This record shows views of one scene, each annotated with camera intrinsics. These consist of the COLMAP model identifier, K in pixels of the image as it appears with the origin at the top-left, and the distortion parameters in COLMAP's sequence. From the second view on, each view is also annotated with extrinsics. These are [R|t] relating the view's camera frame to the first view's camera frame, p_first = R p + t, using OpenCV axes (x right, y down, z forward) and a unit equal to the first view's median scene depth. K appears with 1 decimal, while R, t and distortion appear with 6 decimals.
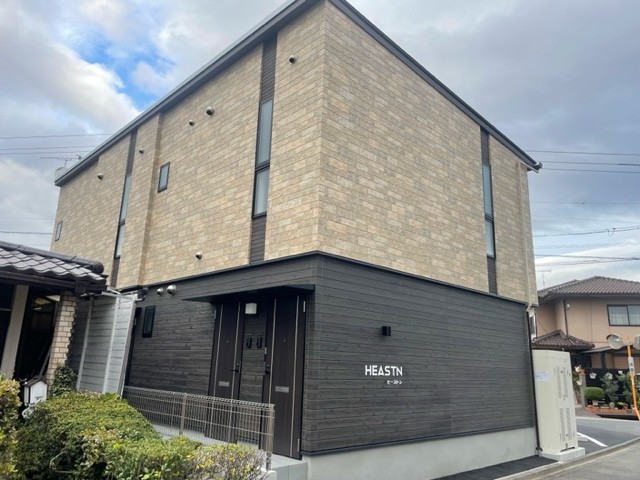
lens RADIAL K [[478.0, 0, 317.9], [0, 478.0, 238.2], [0, 0, 1]] dist [0.088518, -0.116292]
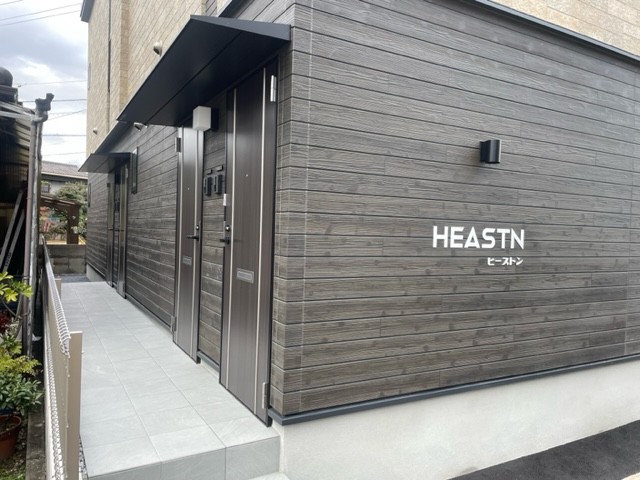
lens RADIAL K [[478.0, 0, 317.9], [0, 478.0, 238.2], [0, 0, 1]] dist [0.088518, -0.116292]
pose [[0.968640, -0.002036, -0.248459, 0.103129], [0.066093, 0.966052, 0.249751, 0.152937], [0.239516, -0.258340, 0.935891, 0.541656]]
